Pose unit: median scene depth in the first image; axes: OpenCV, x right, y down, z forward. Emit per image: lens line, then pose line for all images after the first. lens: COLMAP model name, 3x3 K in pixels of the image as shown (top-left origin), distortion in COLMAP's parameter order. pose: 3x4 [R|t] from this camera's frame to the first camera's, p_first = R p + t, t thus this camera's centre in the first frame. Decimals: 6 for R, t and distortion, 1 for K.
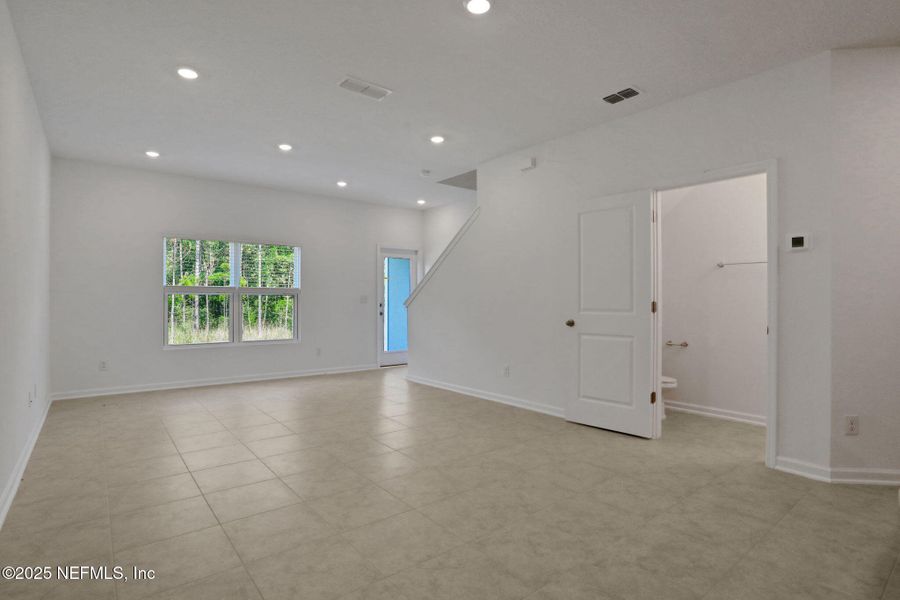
lens RADIAL K [[493.6, 0, 450.0], [0, 493.6, 300.0], [0, 0, 1]] dist [-0.001493, 0.000019]
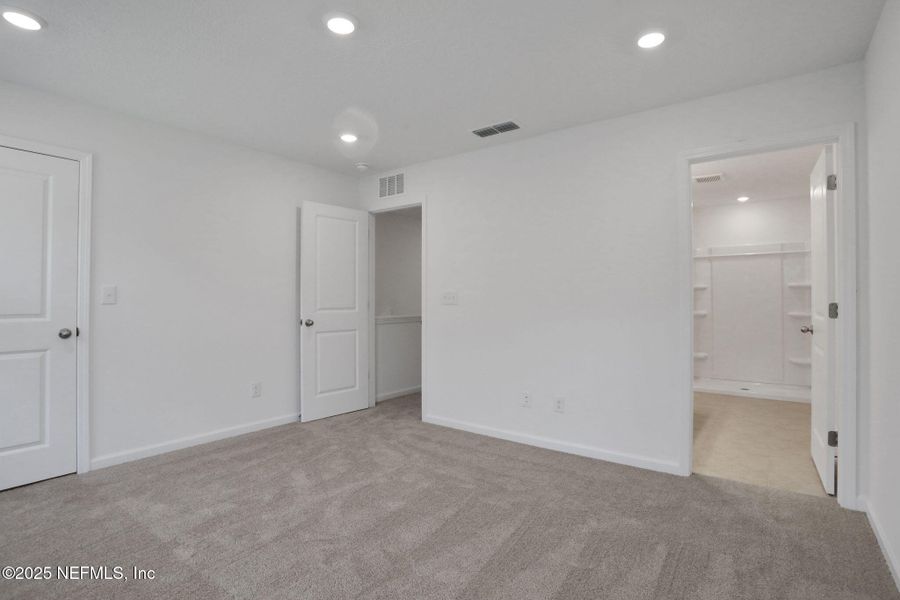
lens RADIAL K [[468.9, 0, 448.5], [0, 468.9, 303.4], [0, 0, 1]] dist [-0.059960, 0.034728]
pose [[-0.163597, -0.012965, 0.986442, -0.741353], [0.005258, 0.999888, 0.014014, -0.005301], [-0.986513, 0.007479, -0.163511, 0.887038]]
